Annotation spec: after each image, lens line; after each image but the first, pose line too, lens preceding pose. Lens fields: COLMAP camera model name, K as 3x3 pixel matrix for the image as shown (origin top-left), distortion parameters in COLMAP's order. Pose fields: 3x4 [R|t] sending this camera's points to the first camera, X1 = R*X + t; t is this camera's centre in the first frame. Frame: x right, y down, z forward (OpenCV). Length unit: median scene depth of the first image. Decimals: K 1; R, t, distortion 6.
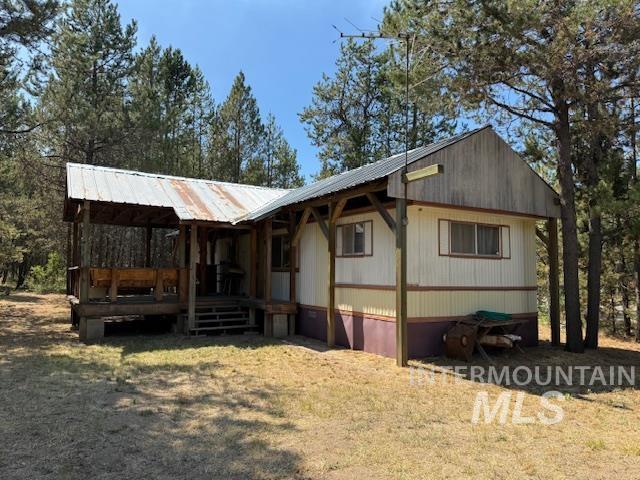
lens RADIAL K [[454.9, 0, 321.0], [0, 454.9, 238.6], [0, 0, 1]] dist [0.062338, -0.008453]
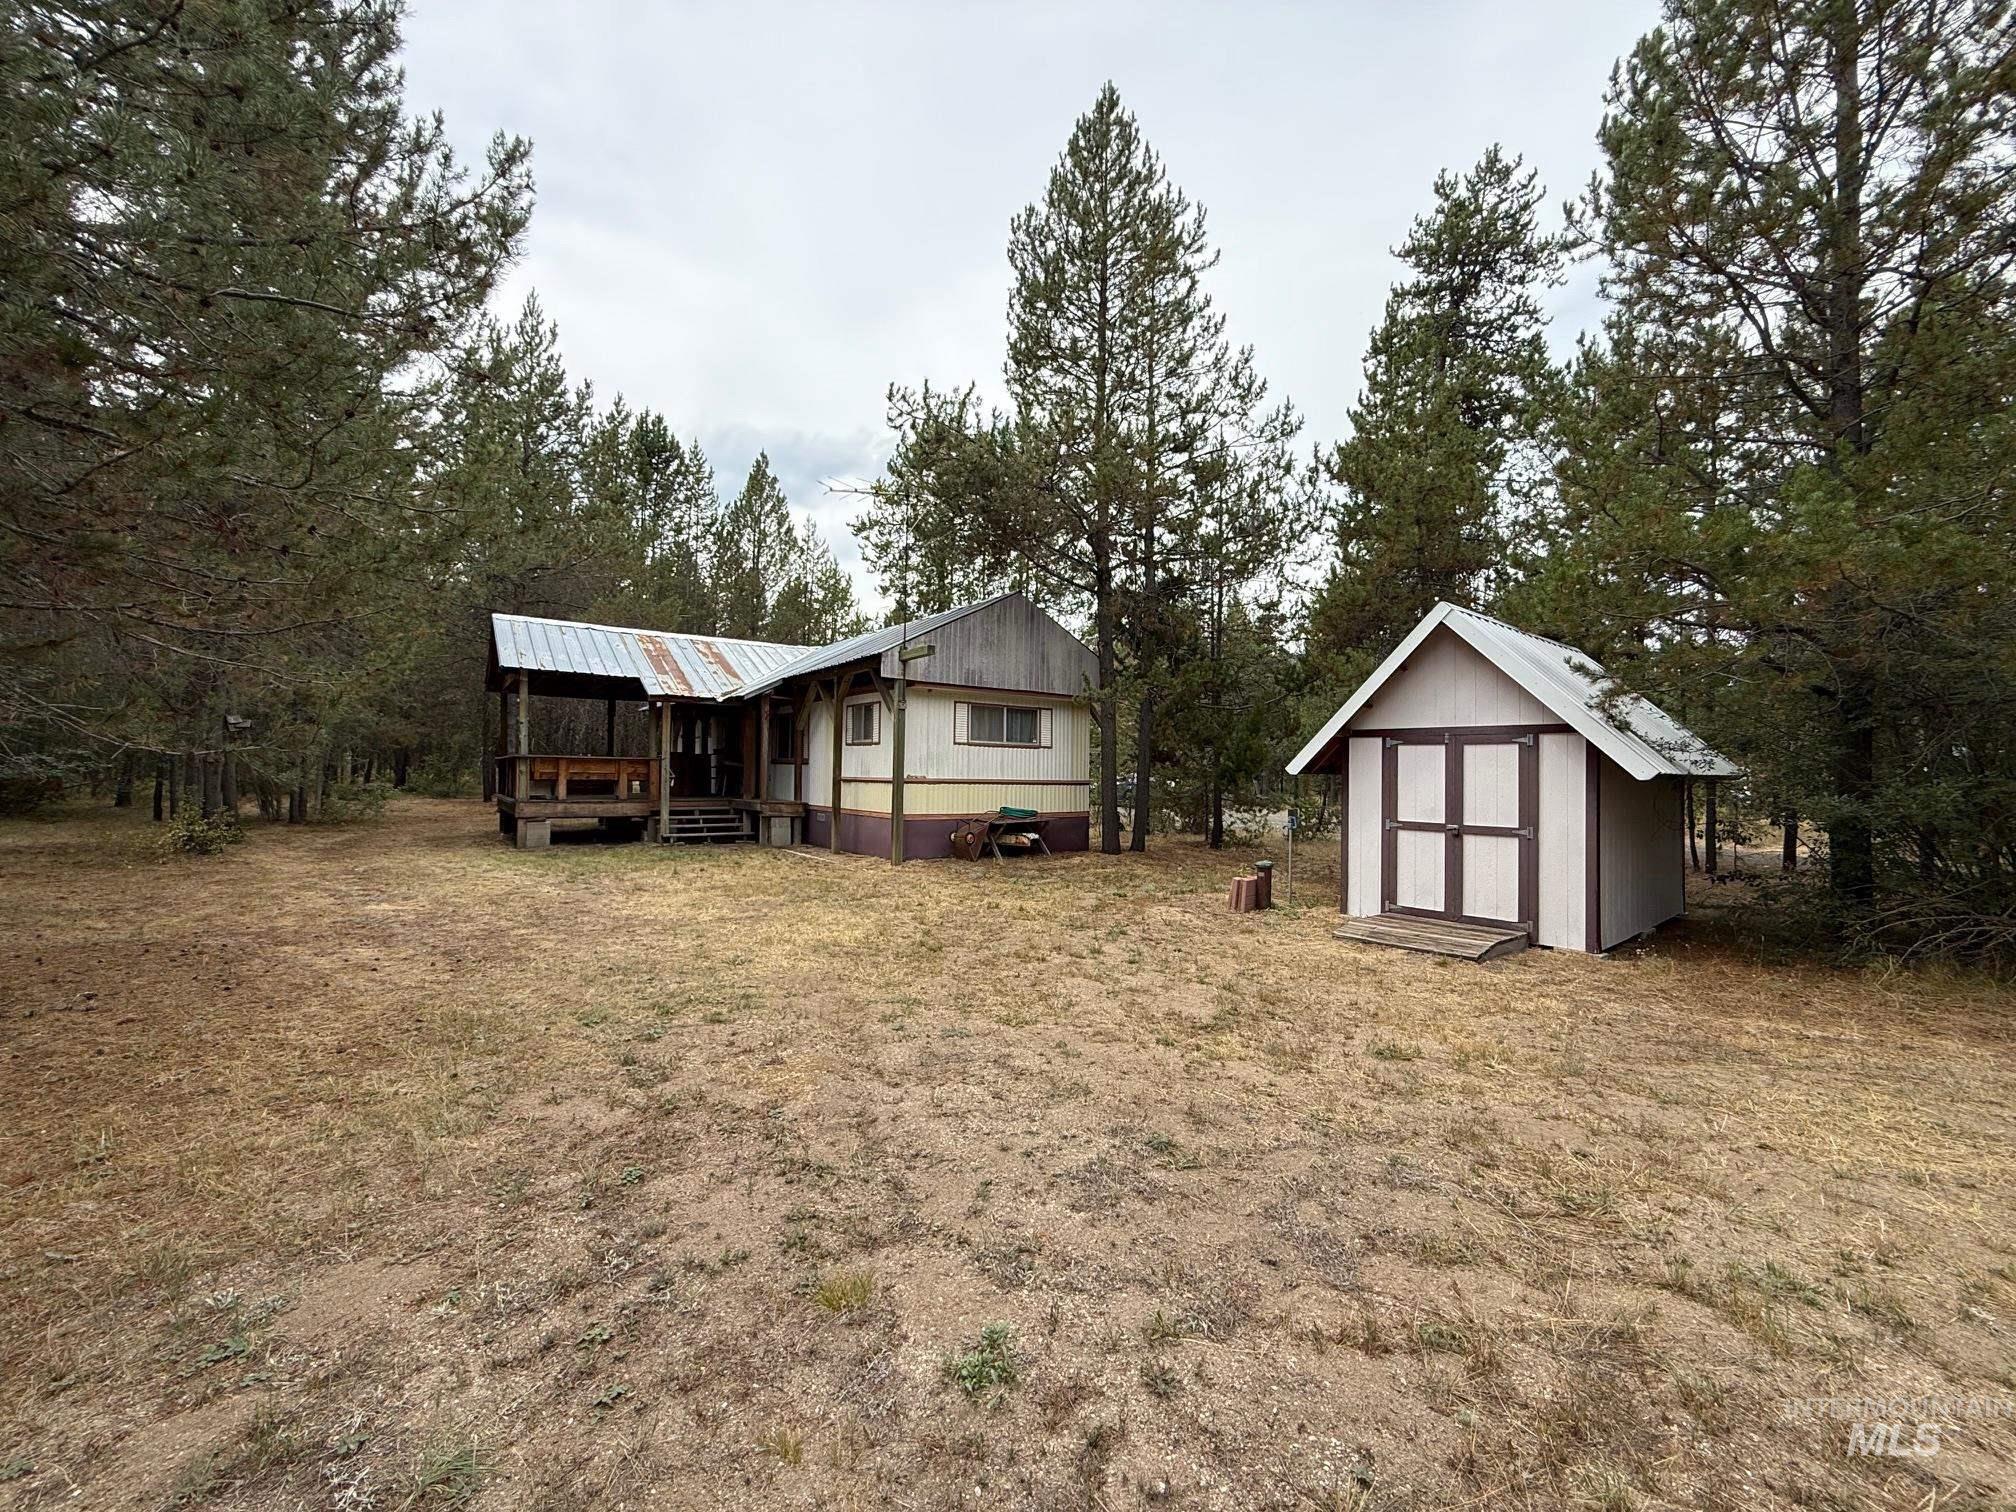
lens RADIAL K [[813.1, 0, 1009.9], [0, 813.1, 760.9], [0, 0, 1]] dist [0.002103, 0.000425]
pose [[0.996642, 0.005107, 0.081722, 0.168099], [-0.010100, 0.998099, 0.060794, -0.017768], [-0.081256, -0.061415, 0.994799, -0.372727]]
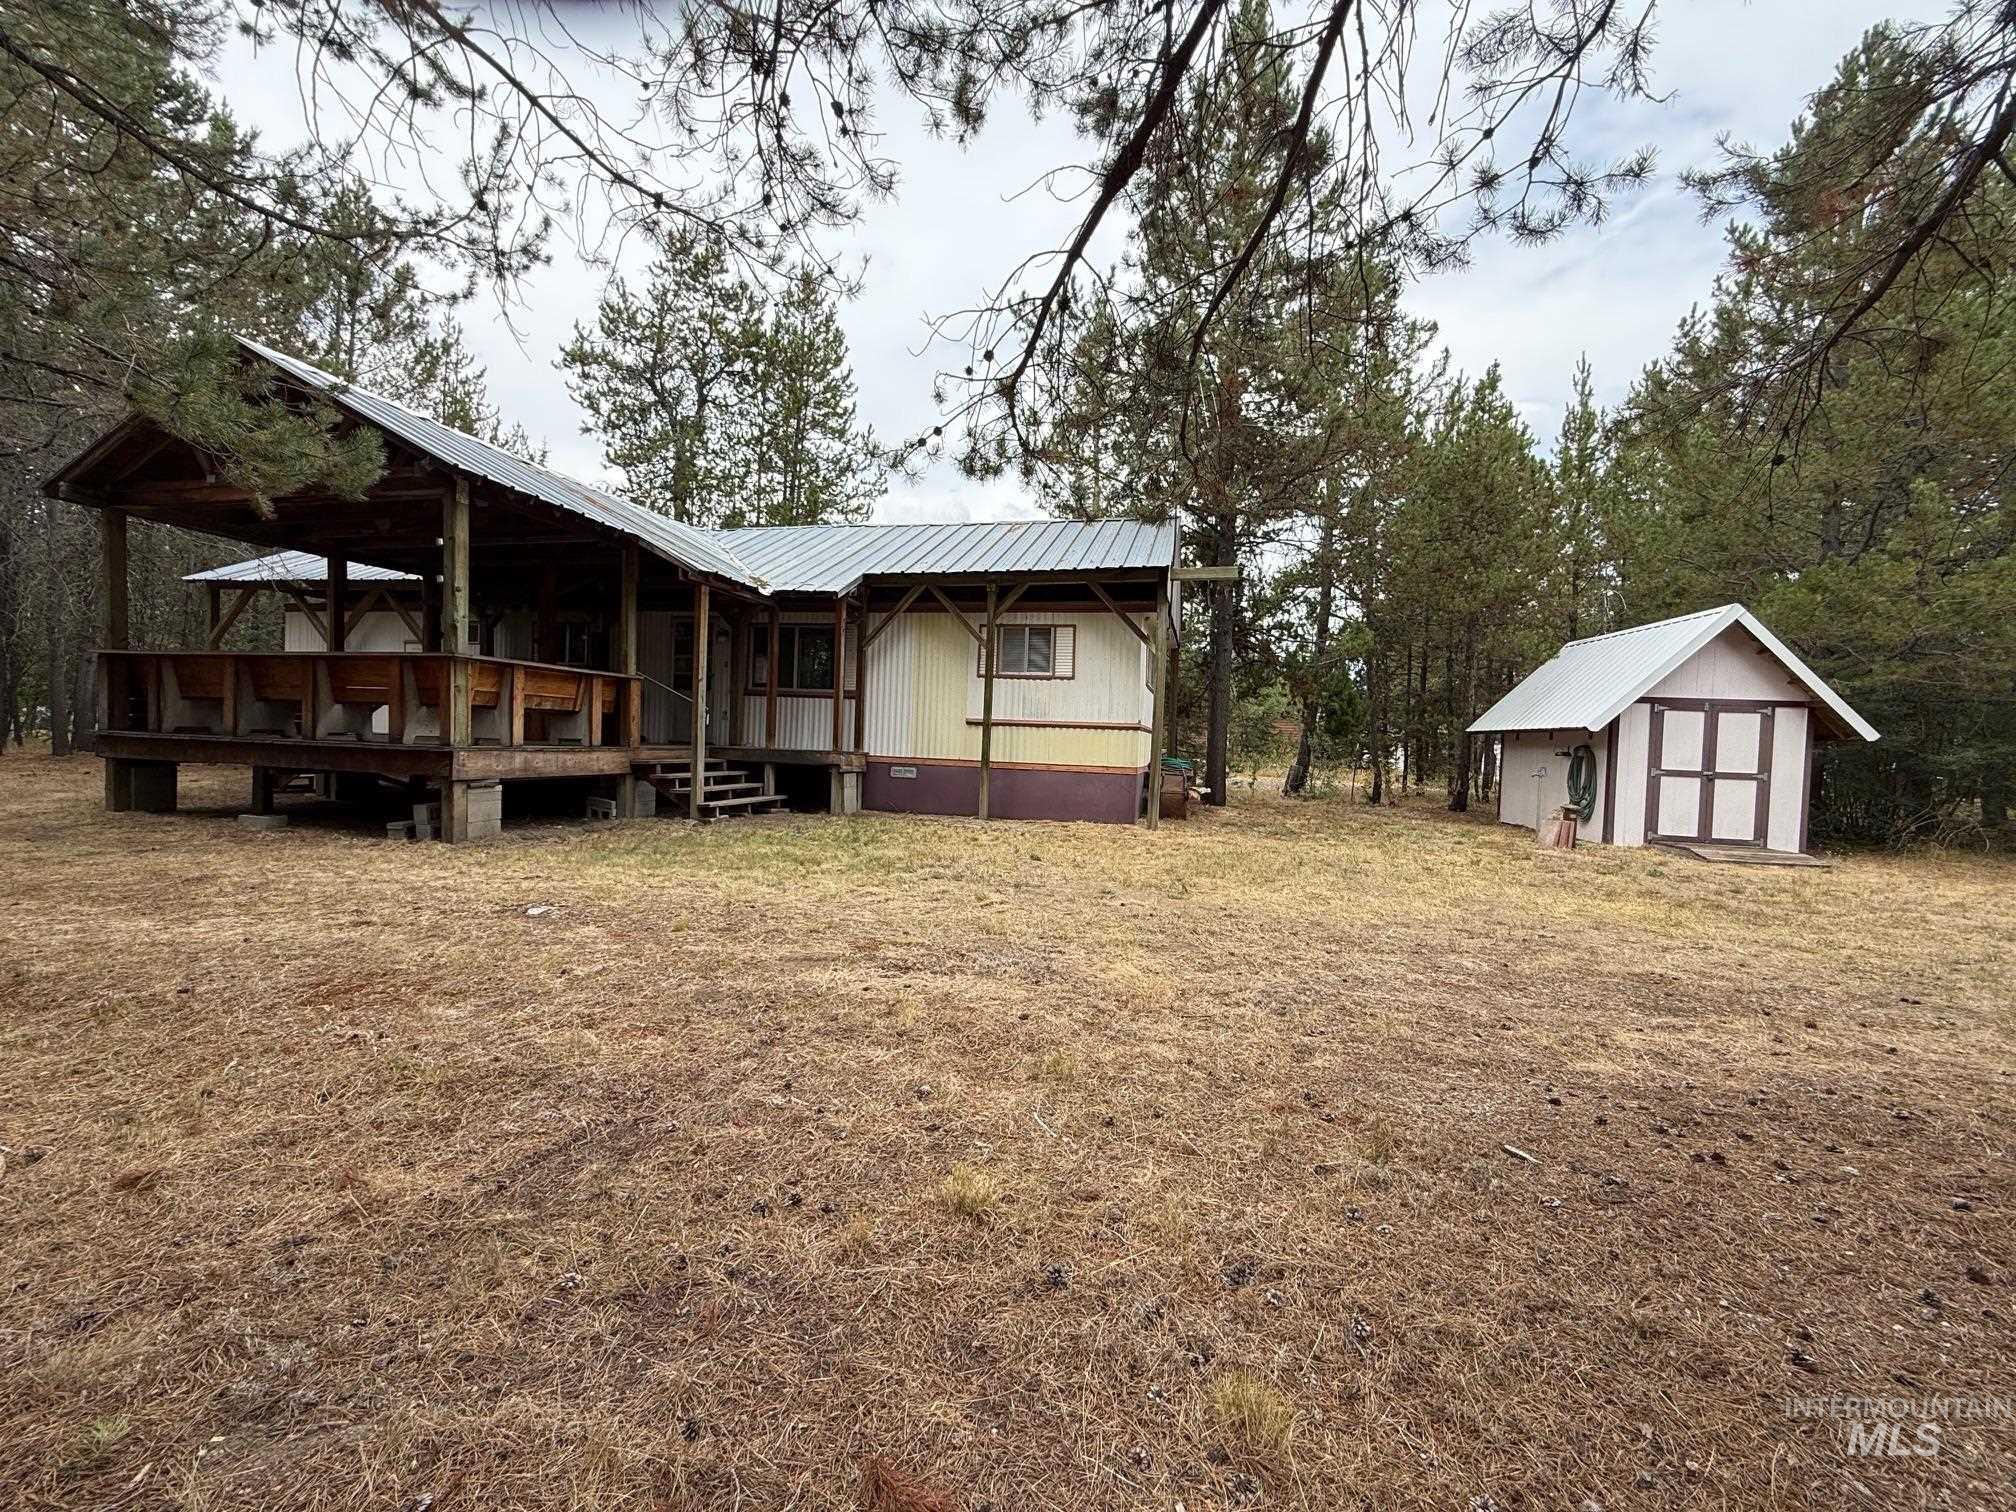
lens RADIAL K [[813.1, 0, 1010.6], [0, 813.1, 757.5], [0, 0, 1]] dist [0.002103, 0.000425]
pose [[0.710519, 0.000922, 0.703678, -0.573121], [-0.083385, 0.993064, 0.082894, 0.044303], [-0.698720, -0.117574, 0.705667, 0.153777]]
